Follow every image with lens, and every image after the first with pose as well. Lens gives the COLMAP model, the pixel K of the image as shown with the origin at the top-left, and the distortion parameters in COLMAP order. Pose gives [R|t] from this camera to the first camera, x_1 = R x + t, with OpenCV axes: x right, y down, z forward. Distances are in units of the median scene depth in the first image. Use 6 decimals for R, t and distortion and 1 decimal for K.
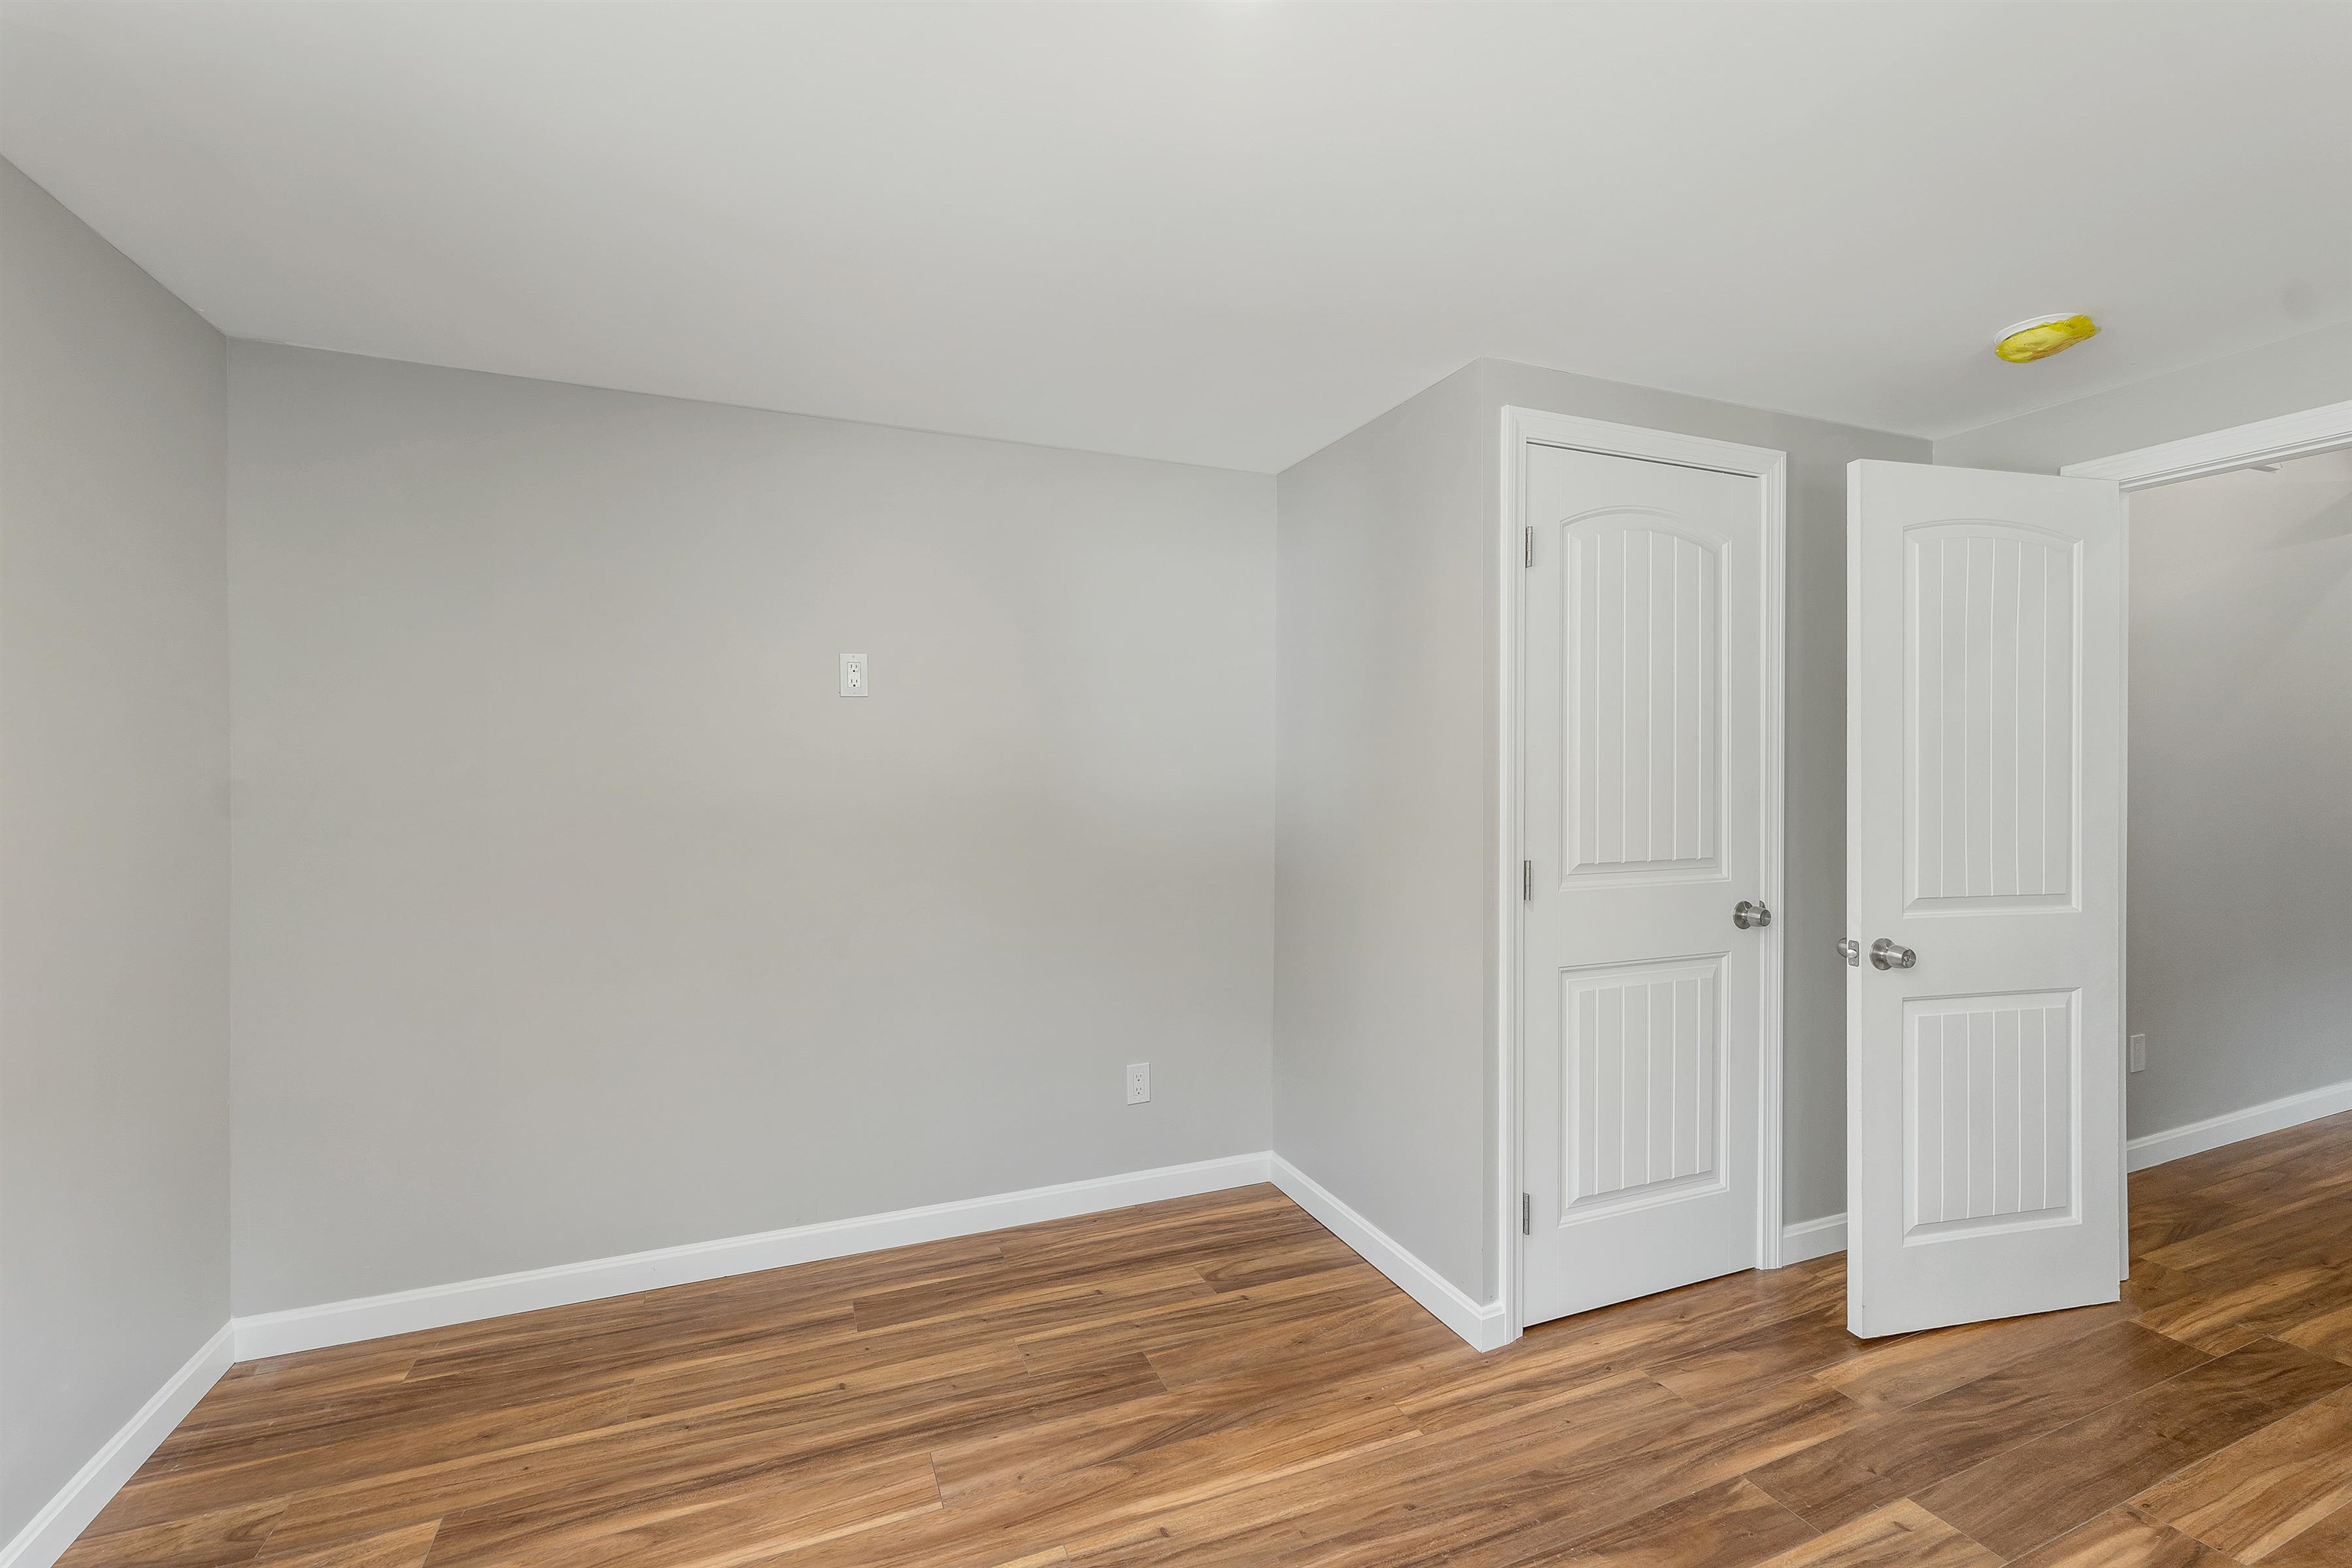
lens RADIAL K [[983.8, 0, 1170.0], [0, 983.8, 775.0], [0, 0, 1]] dist [0.013735, -0.000011]
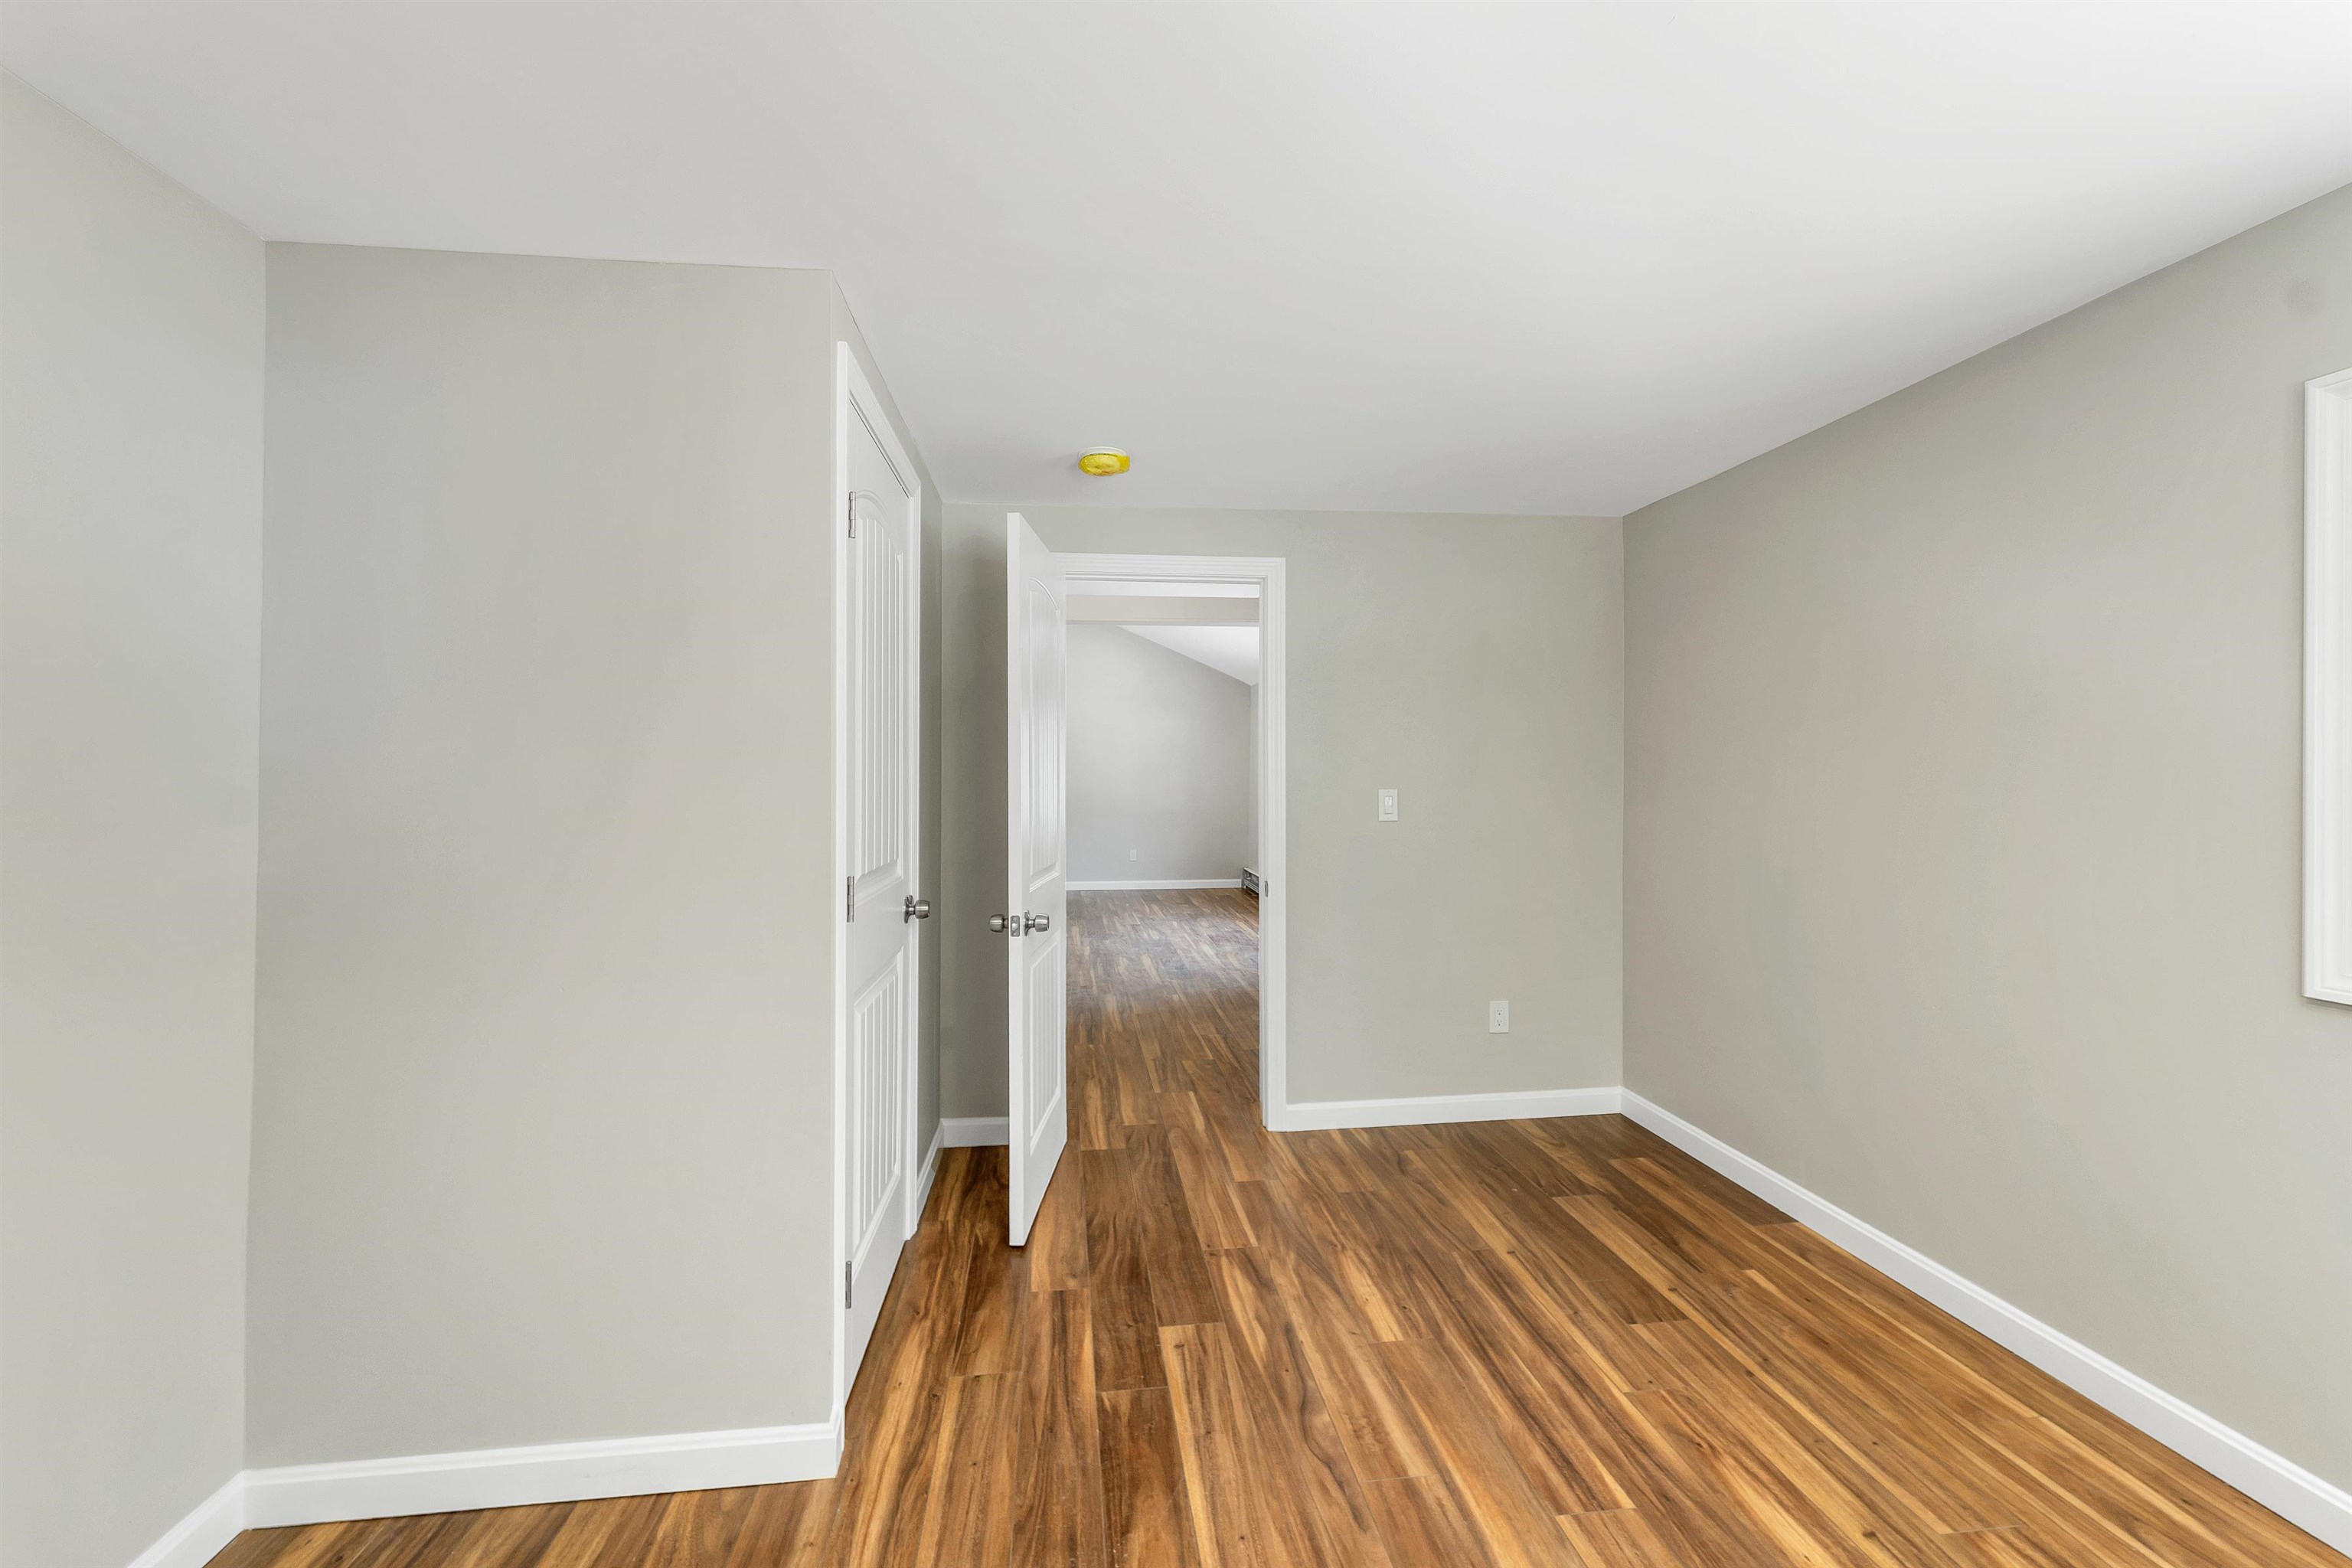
lens RADIAL K [[983.8, 0, 1172.8], [0, 983.8, 780.5], [0, 0, 1]] dist [0.013735, -0.000011]
pose [[0.272938, -0.007343, 0.962004, -0.439929], [0.002915, 0.999973, 0.006805, -0.002546], [-0.962027, 0.000947, 0.272952, 0.552077]]
